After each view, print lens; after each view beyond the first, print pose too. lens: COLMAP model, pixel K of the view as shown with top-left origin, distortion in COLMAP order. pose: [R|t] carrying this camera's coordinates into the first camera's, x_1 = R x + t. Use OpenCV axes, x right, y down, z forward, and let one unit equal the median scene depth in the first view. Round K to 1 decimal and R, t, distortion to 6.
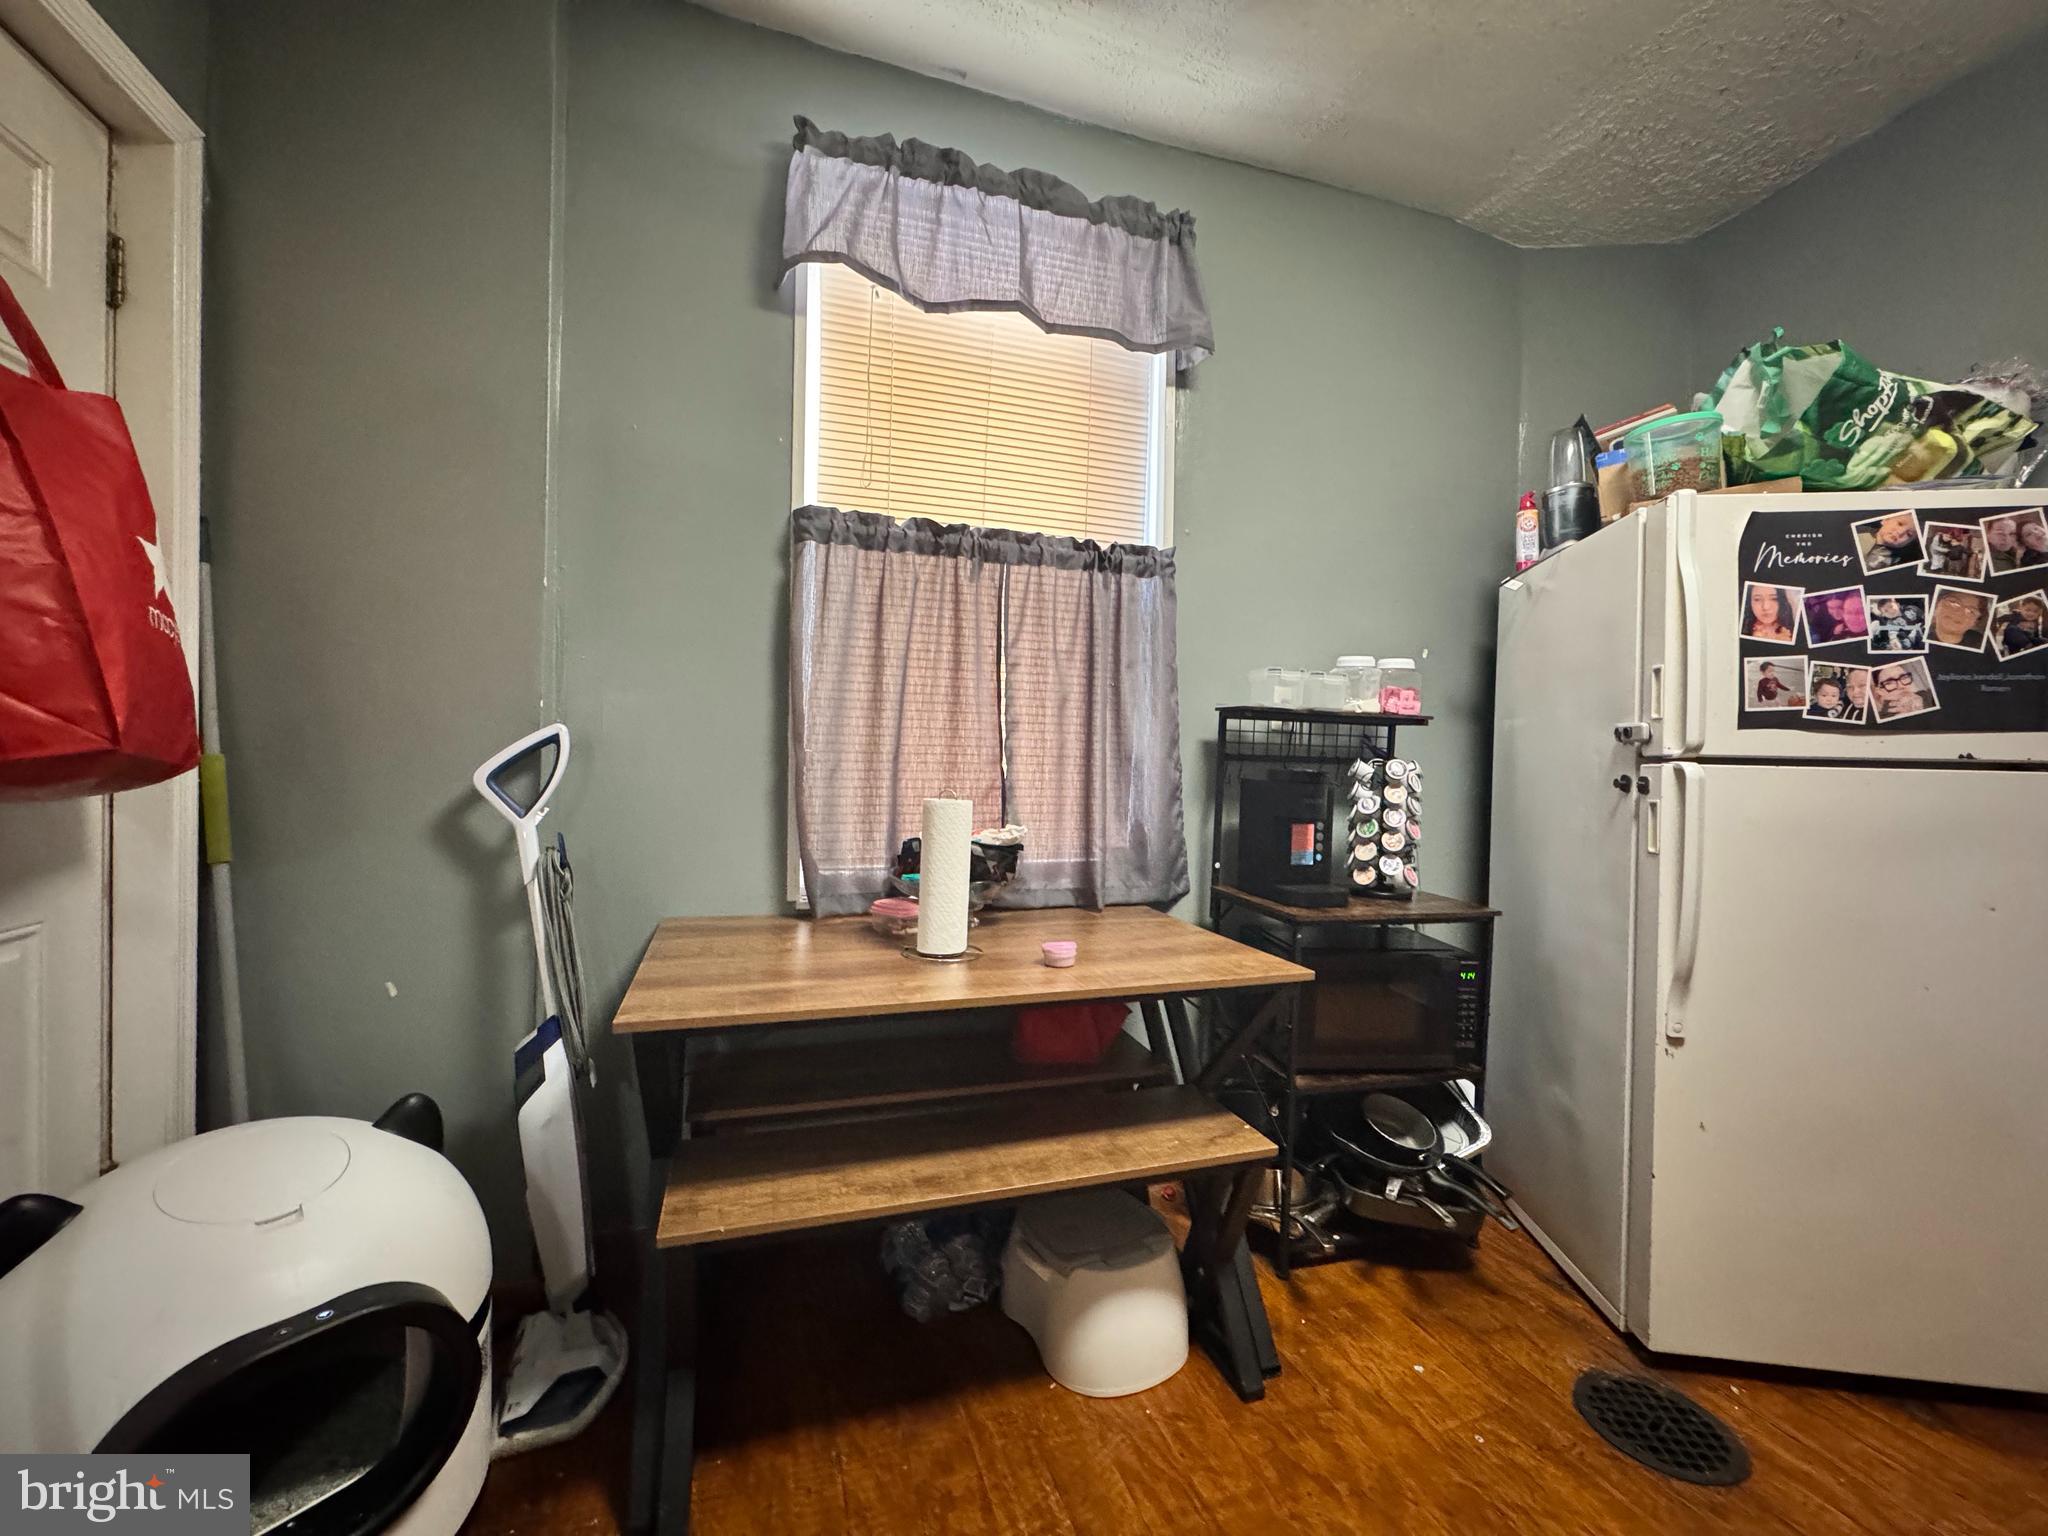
lens RADIAL K [[825.5, 0, 1024.0], [0, 825.5, 768.0], [0, 0, 1]] dist [0.003003, -0.000102]
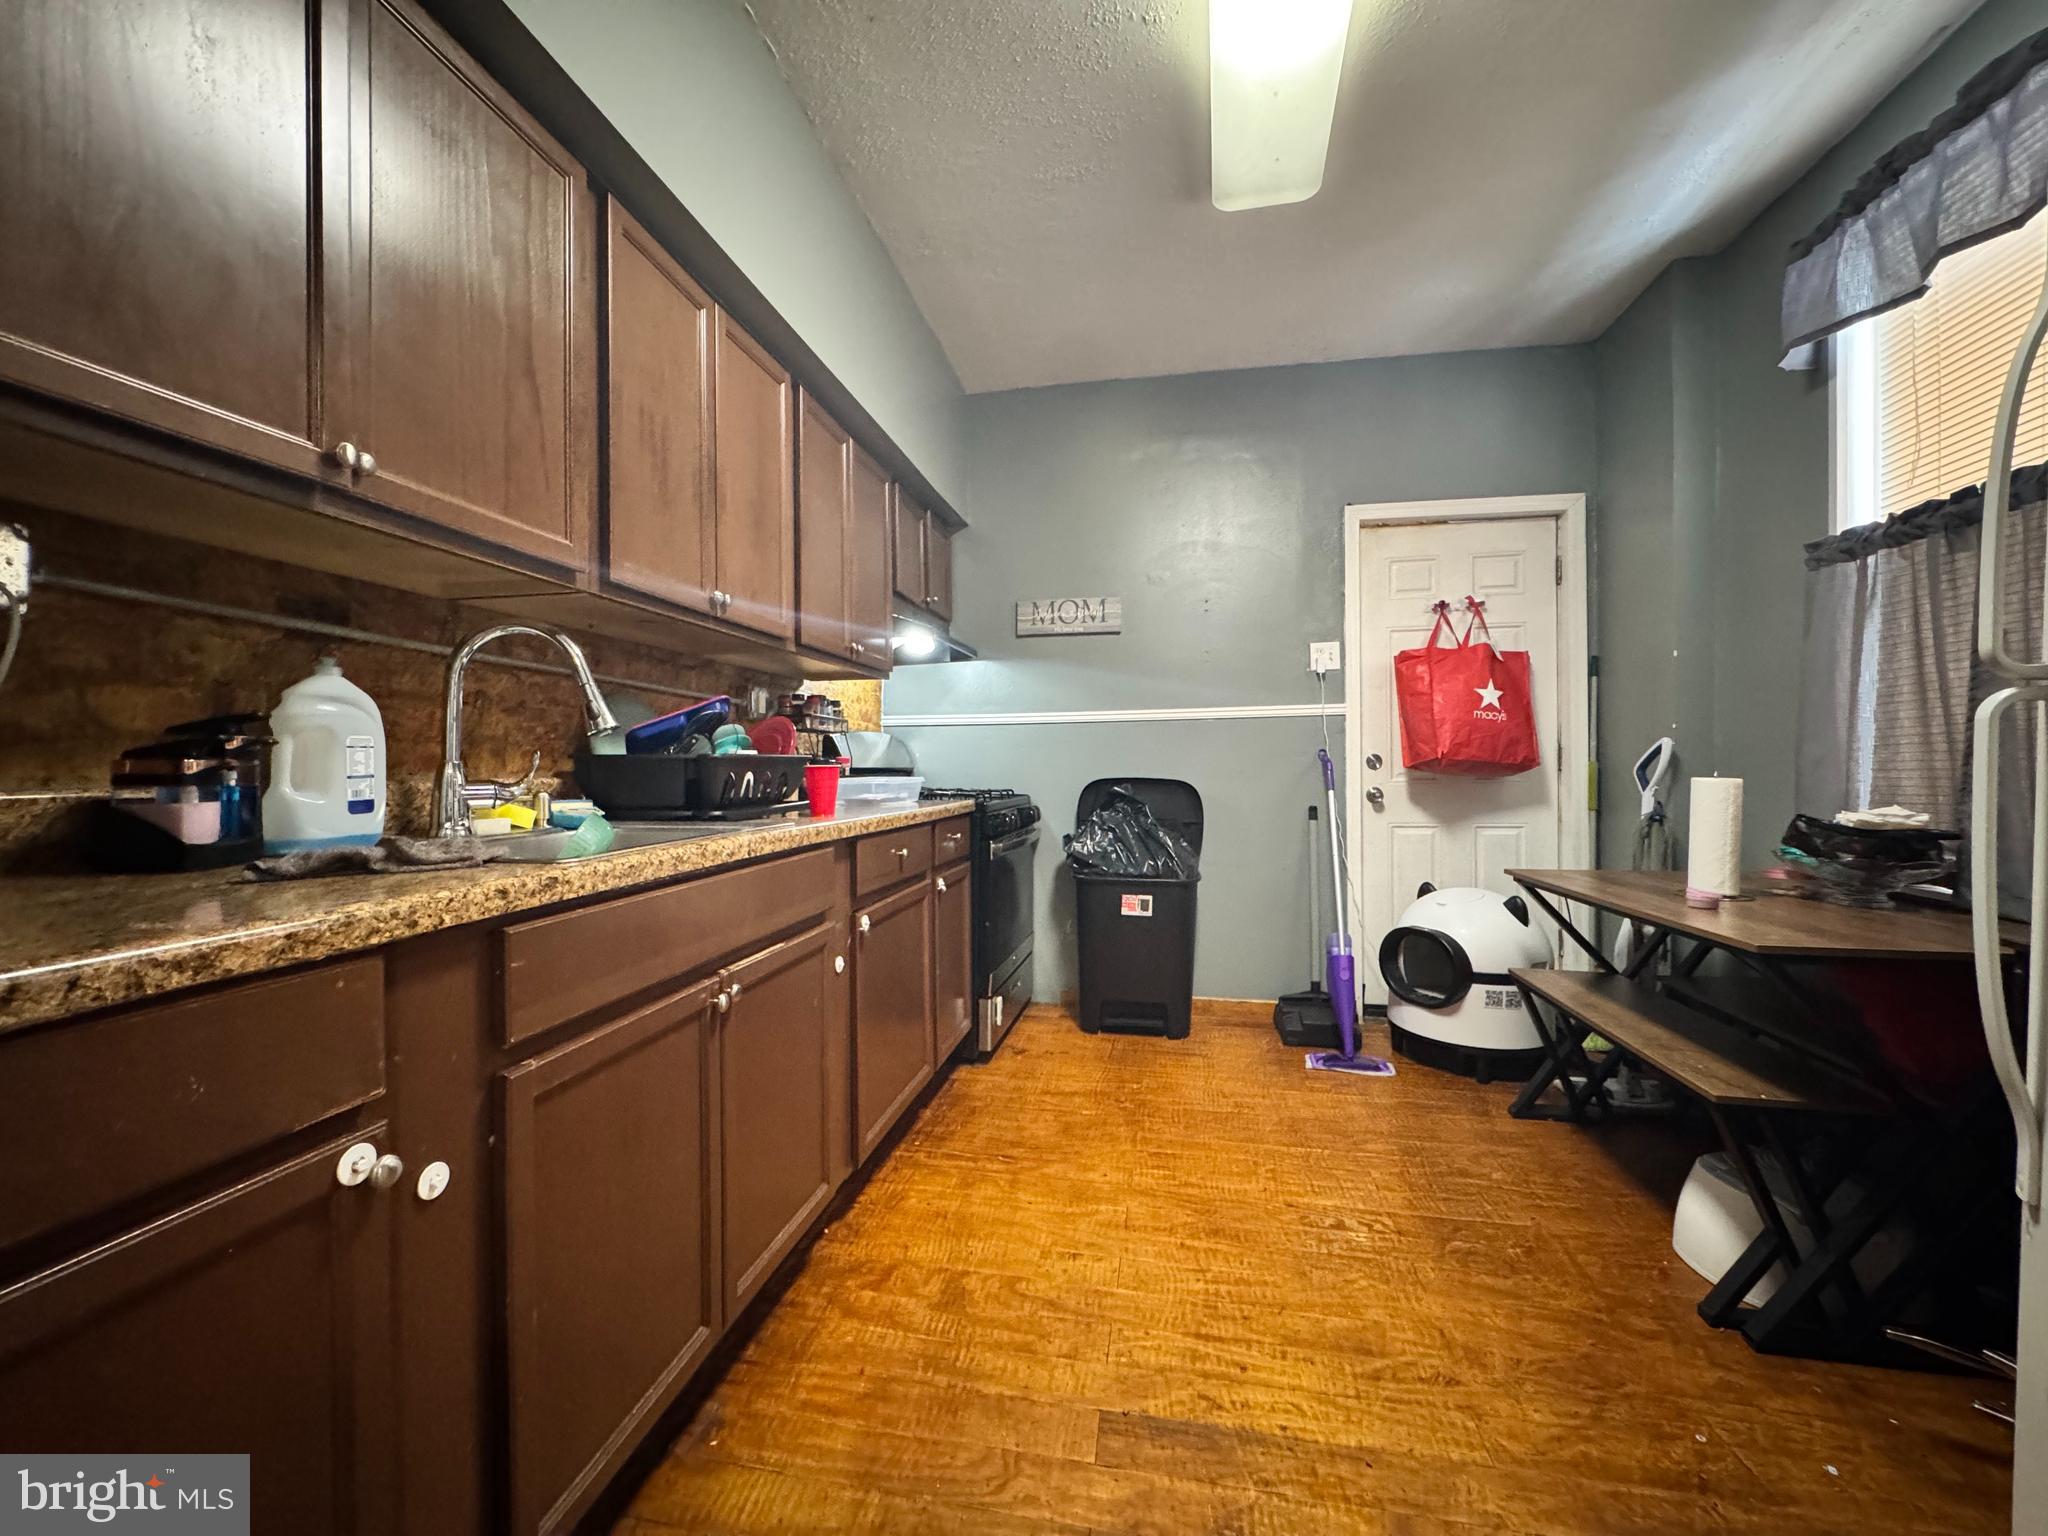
lens RADIAL K [[825.5, 0, 1024.0], [0, 825.5, 768.0], [0, 0, 1]] dist [0.003003, -0.000102]
pose [[-0.489977, -0.030887, -0.871188, 1.698382], [-0.028116, 0.999412, -0.019620, 0.088364], [0.871282, 0.014881, -0.490557, 0.750498]]
